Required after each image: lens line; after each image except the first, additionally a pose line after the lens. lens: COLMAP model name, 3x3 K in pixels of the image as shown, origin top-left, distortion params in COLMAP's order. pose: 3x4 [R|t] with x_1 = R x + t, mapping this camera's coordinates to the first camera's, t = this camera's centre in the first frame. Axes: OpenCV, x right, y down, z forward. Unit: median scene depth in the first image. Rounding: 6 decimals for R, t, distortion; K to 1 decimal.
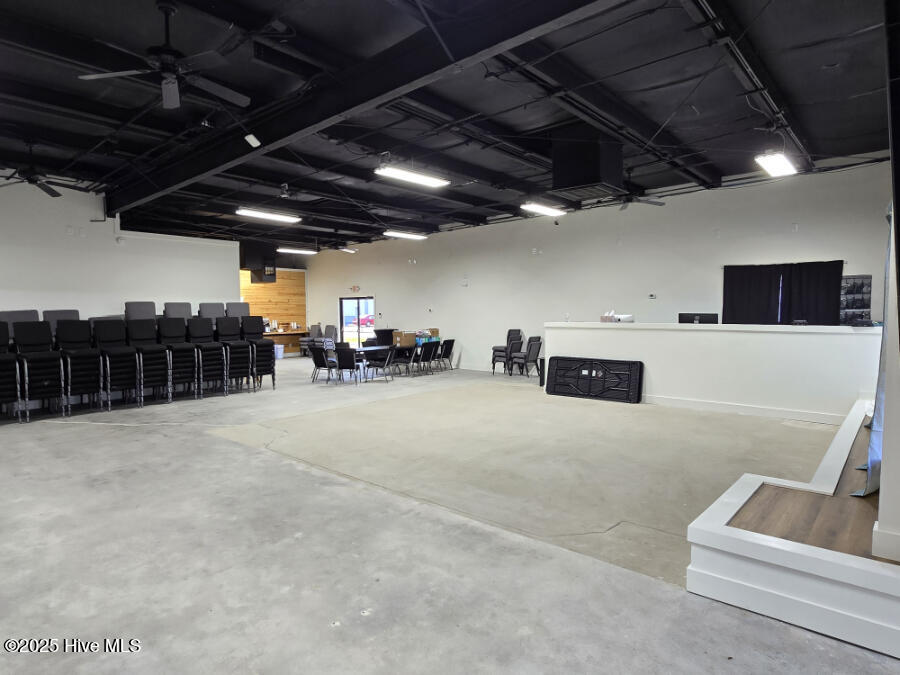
lens RADIAL K [[529.0, 0, 450.0], [0, 529.0, 337.5], [0, 0, 1]] dist [-0.008025, -0.000930]
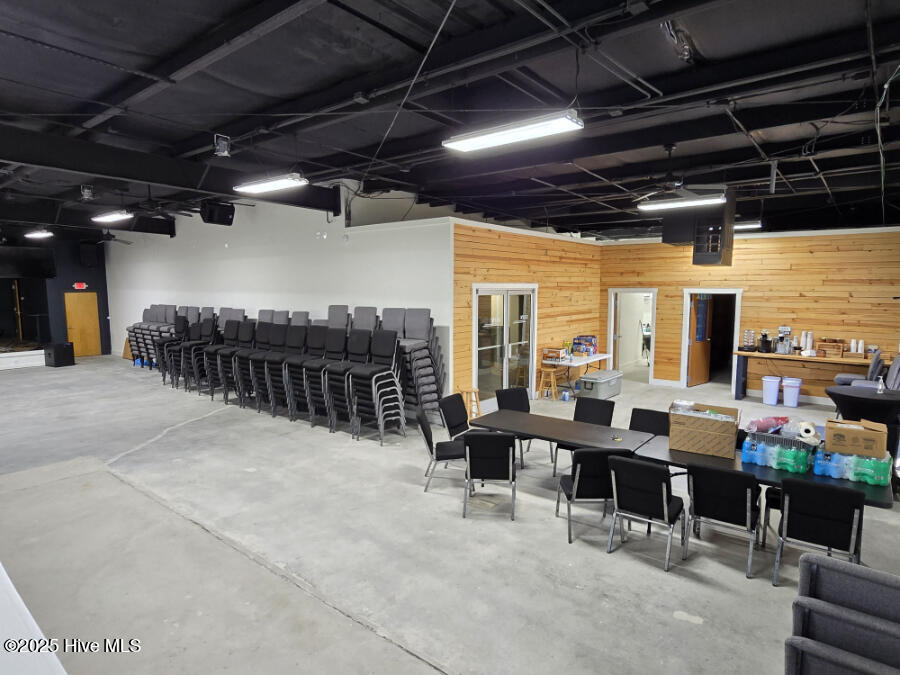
lens RADIAL K [[529.0, 0, 450.0], [0, 529.0, 337.5], [0, 0, 1]] dist [-0.008025, -0.000930]
pose [[0.034659, 0.104999, -0.993868, 0.290312], [-0.052166, 0.993300, 0.103120, -0.102276], [0.998037, 0.048272, 0.039905, 1.019220]]
